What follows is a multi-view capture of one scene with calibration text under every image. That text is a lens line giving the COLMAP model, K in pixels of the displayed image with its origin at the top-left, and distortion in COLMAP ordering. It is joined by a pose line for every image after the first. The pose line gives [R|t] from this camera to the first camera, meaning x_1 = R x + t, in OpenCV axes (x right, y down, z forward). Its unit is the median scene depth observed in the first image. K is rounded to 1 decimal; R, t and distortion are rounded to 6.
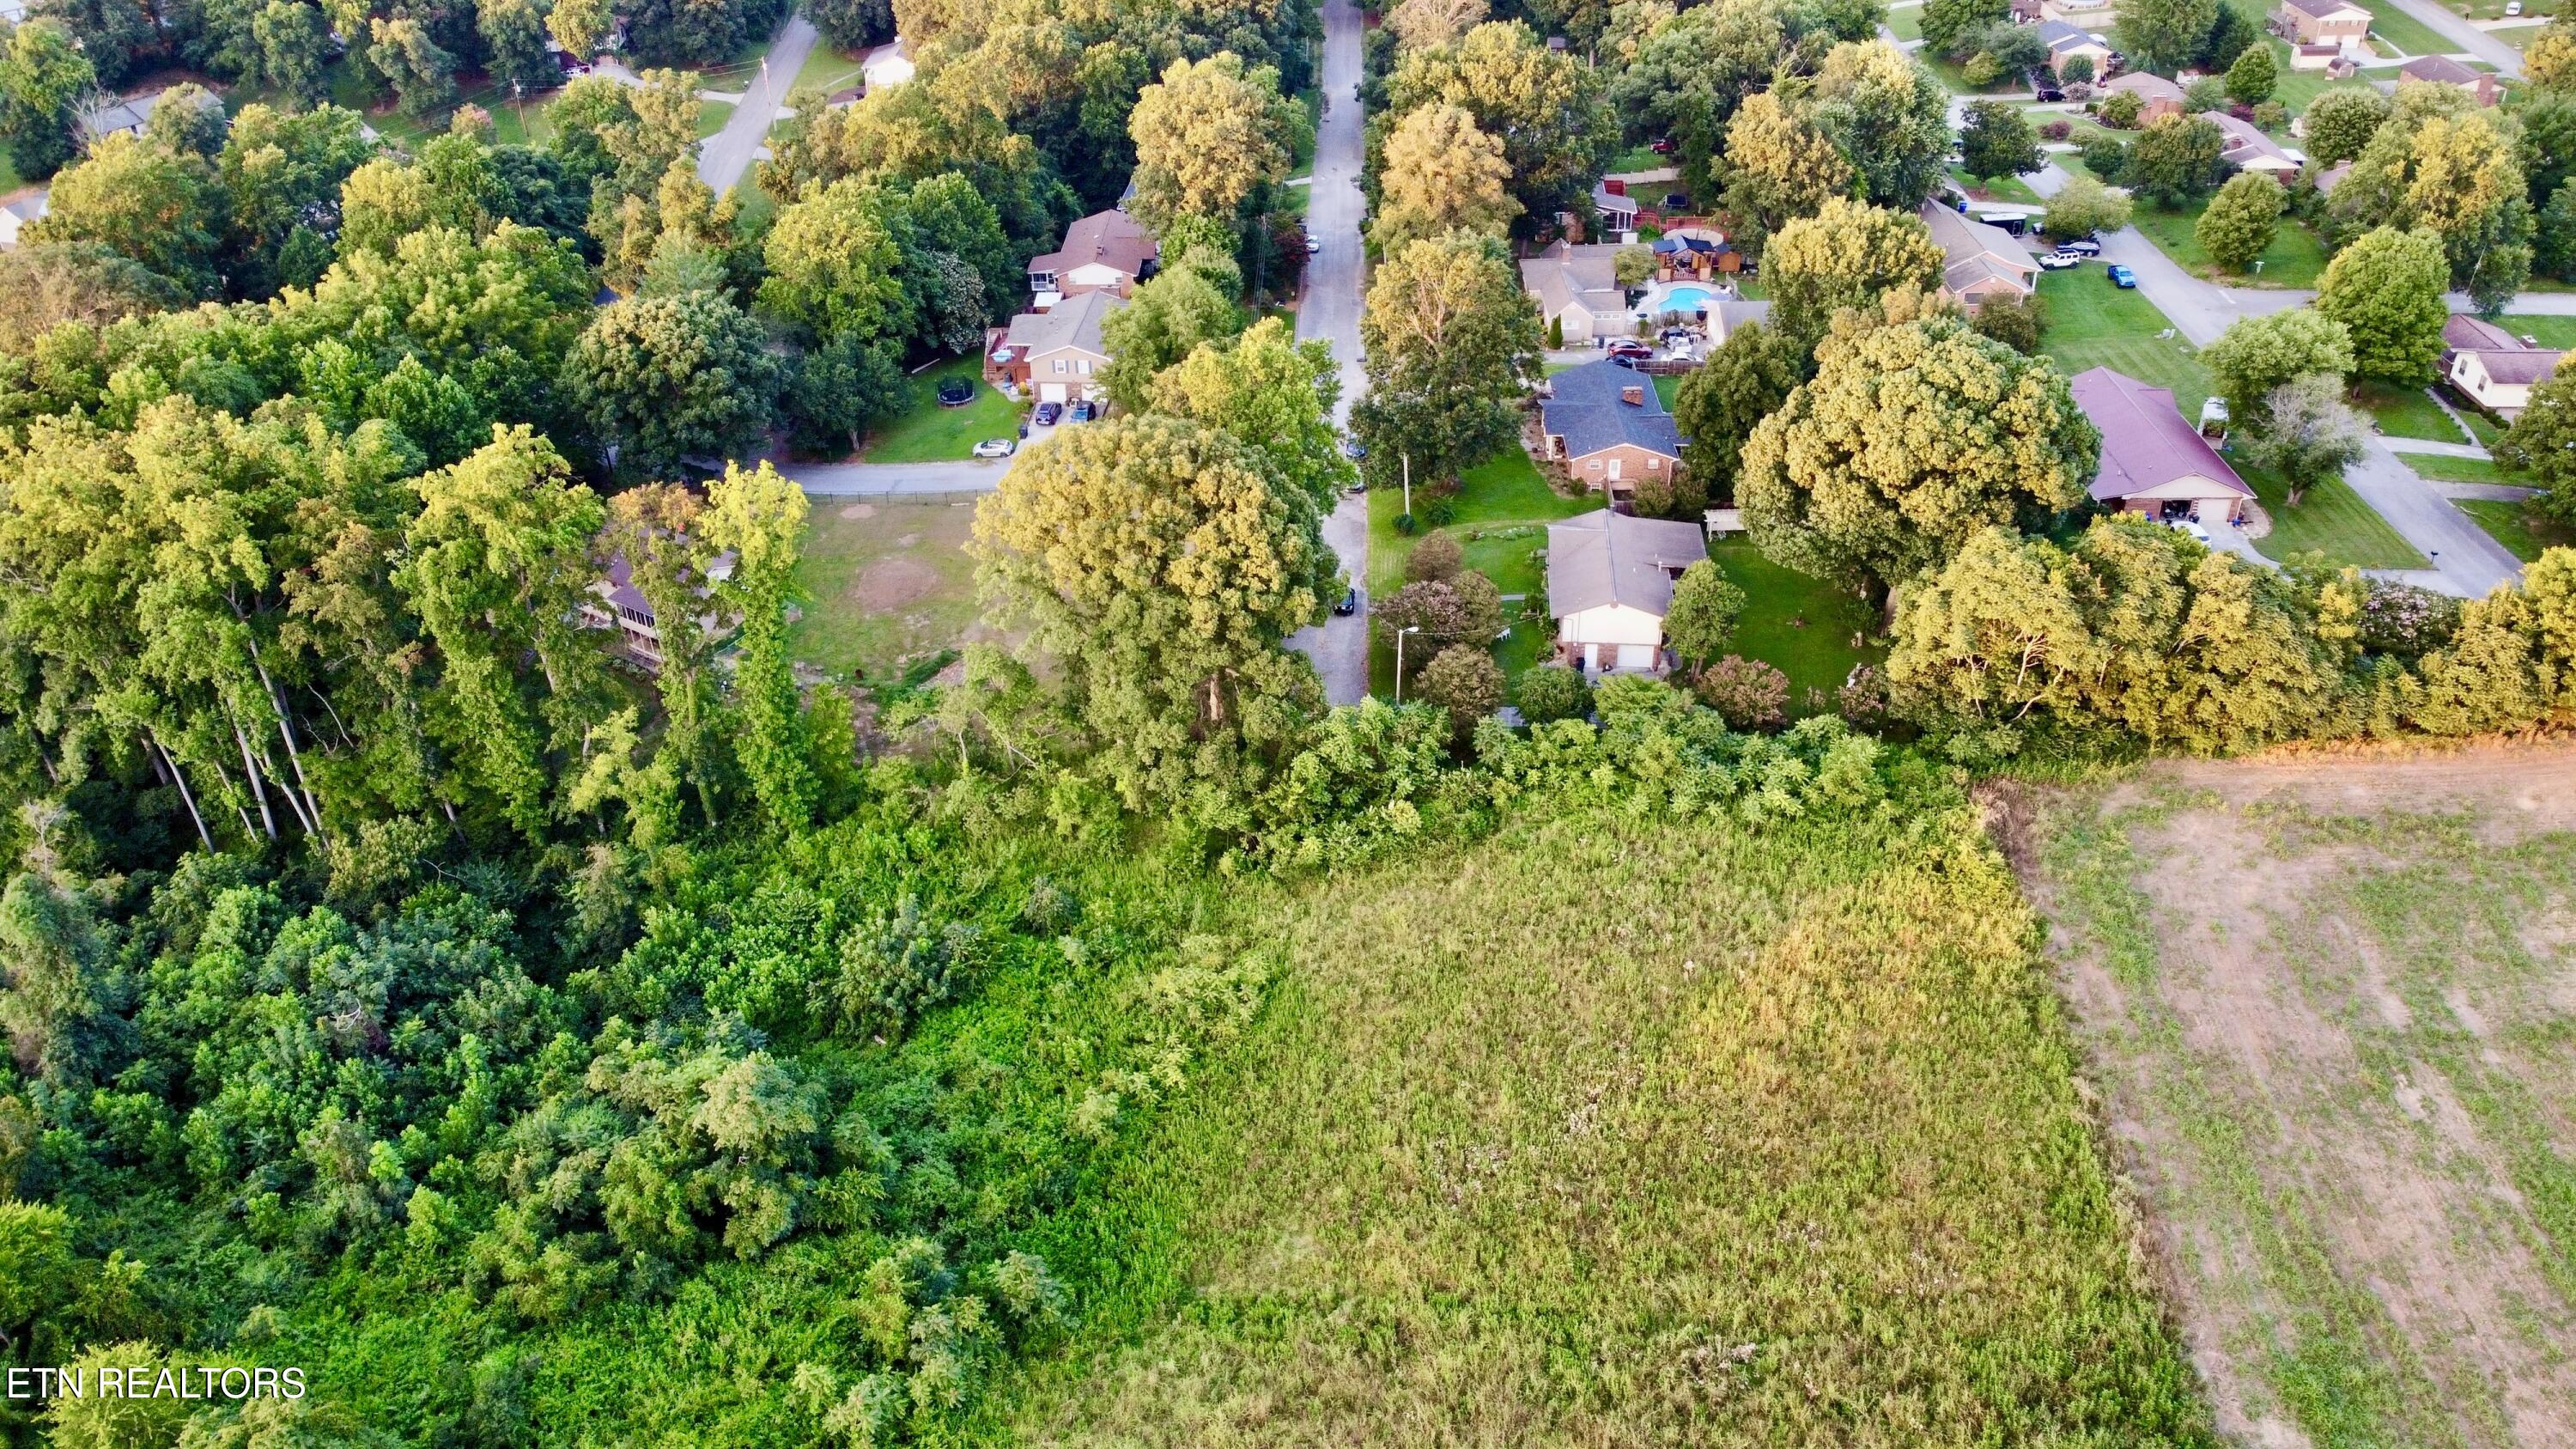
lens RADIAL K [[1954.4, 0, 1288.0], [0, 1954.4, 724.5], [0, 0, 1]] dist [0.006686, -0.015645]
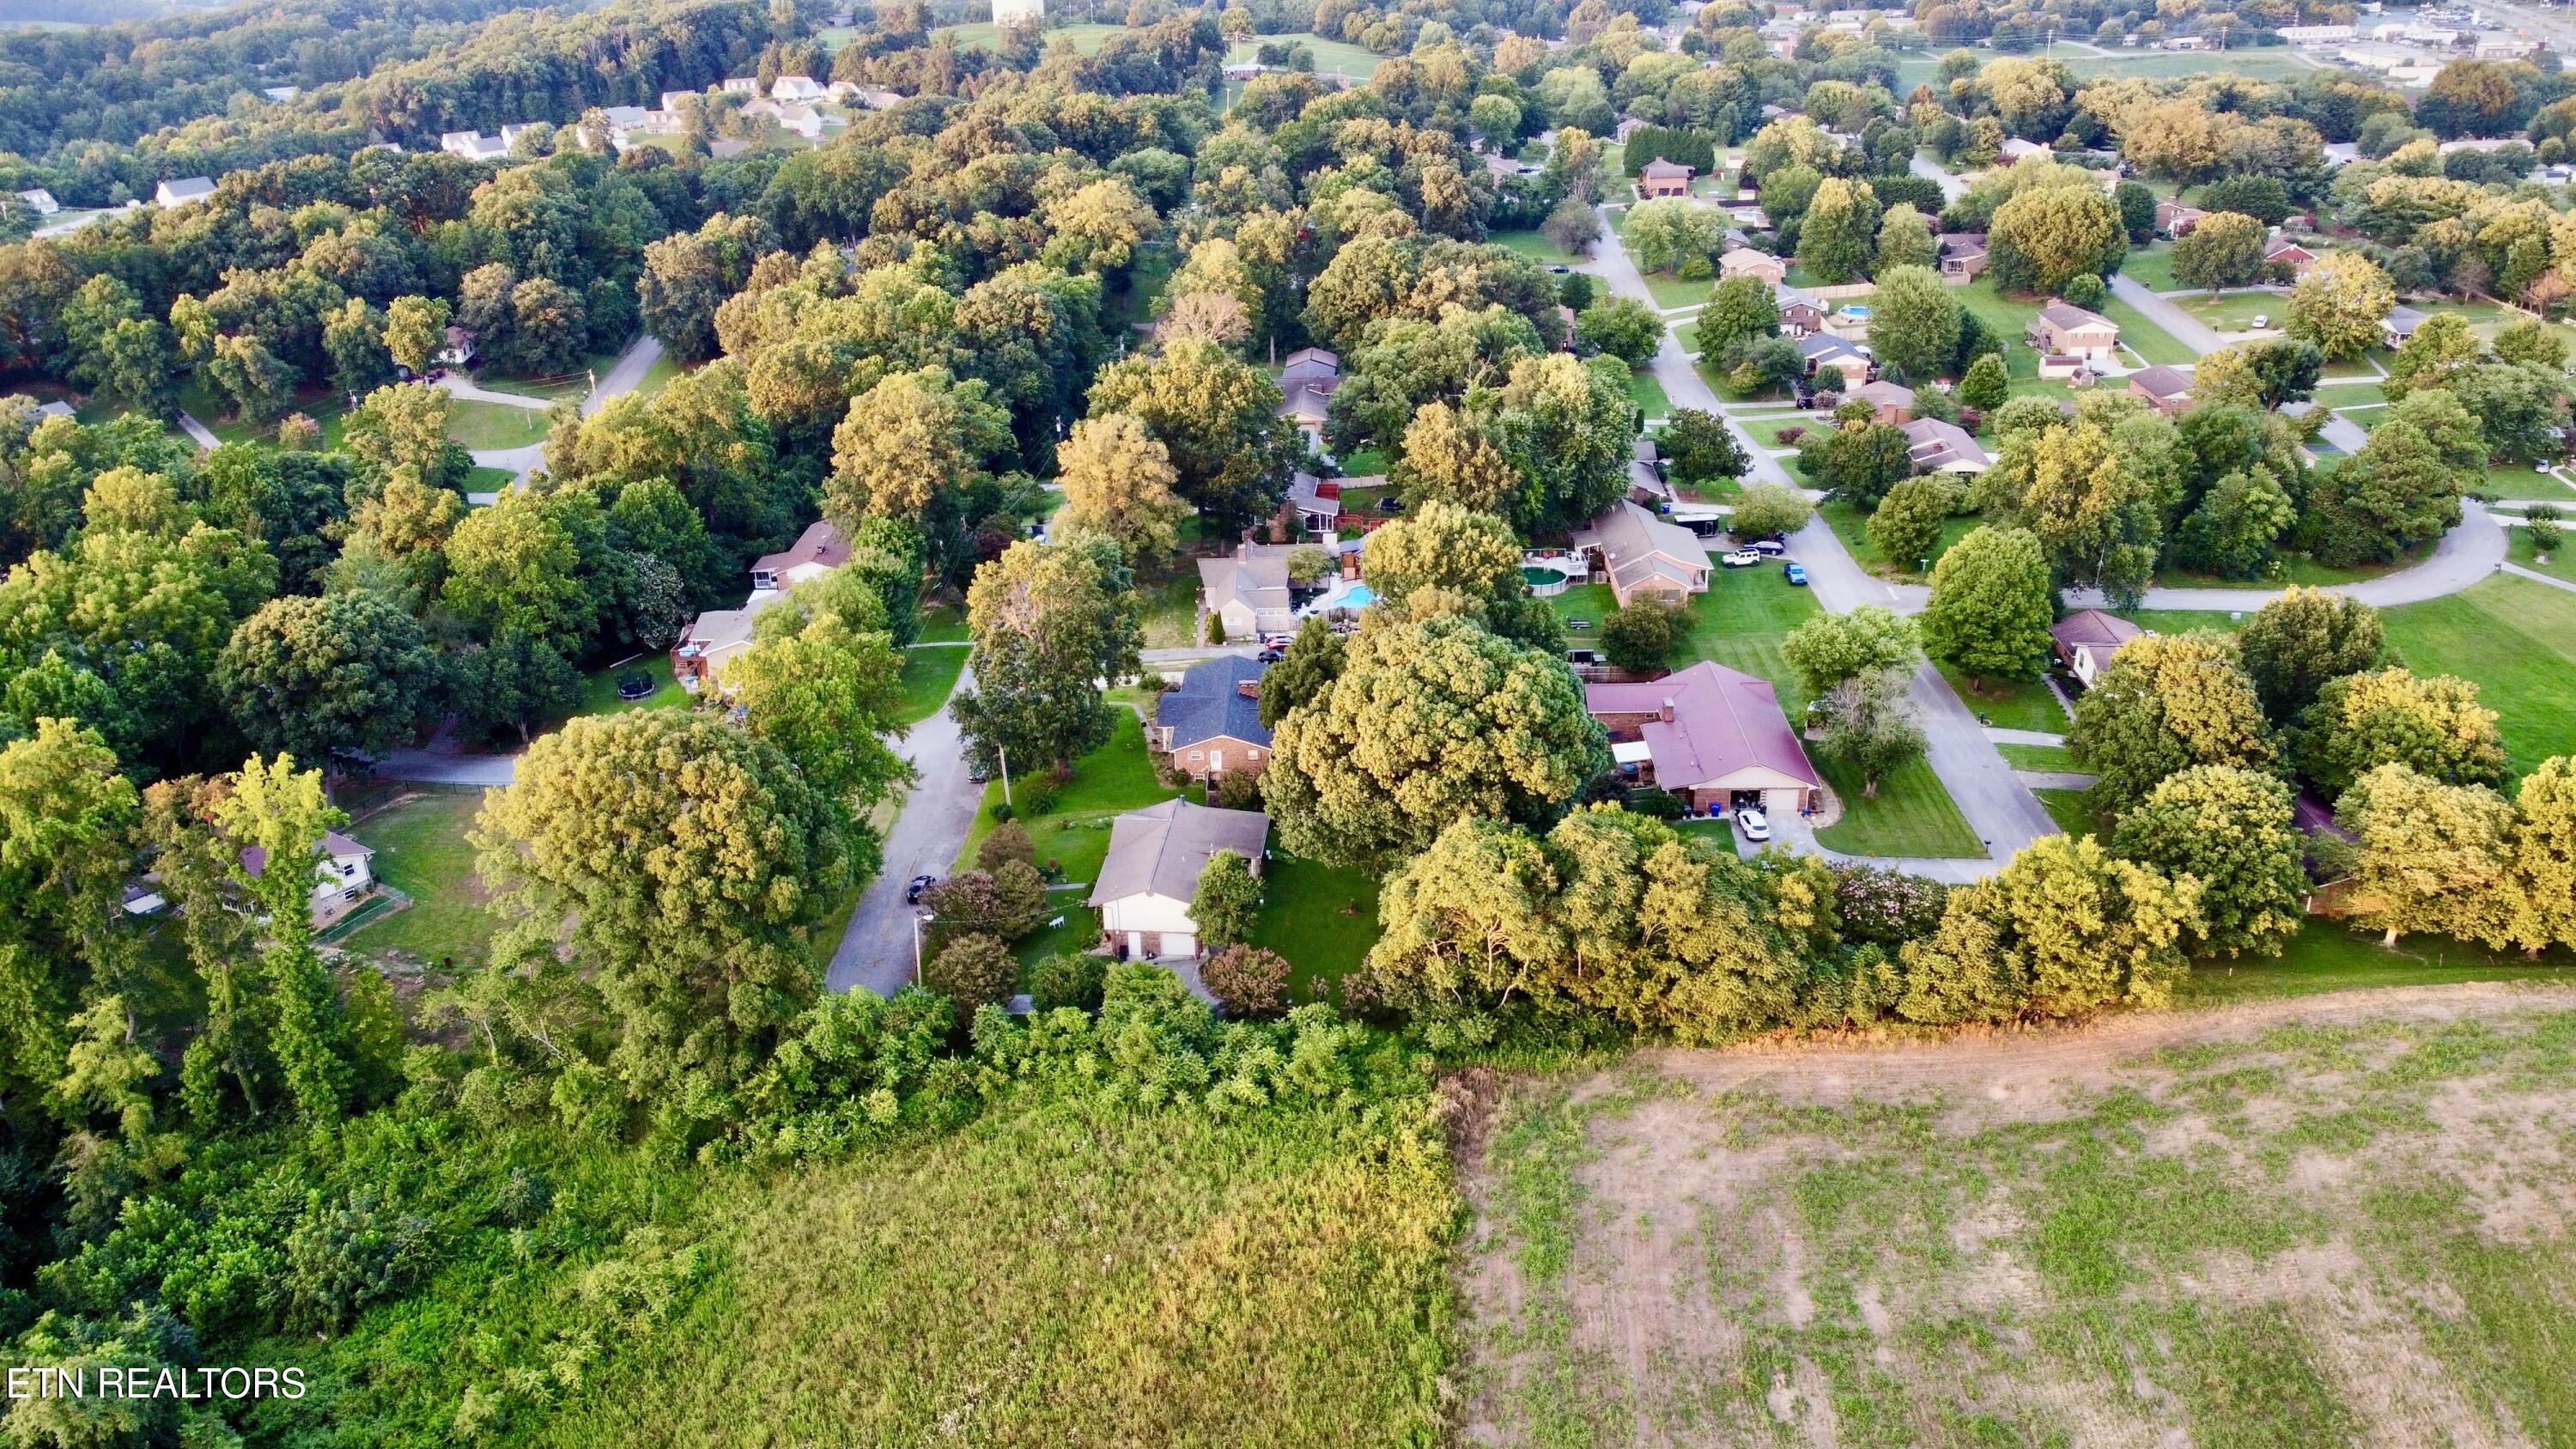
lens RADIAL K [[1954.4, 0, 1288.0], [0, 1954.4, 724.5], [0, 0, 1]] dist [0.006686, -0.015645]
pose [[0.999981, -0.000569, -0.006204, 0.263101], [-0.000346, 0.989211, -0.146497, 0.000662], [0.006221, 0.146496, 0.989192, -0.014986]]
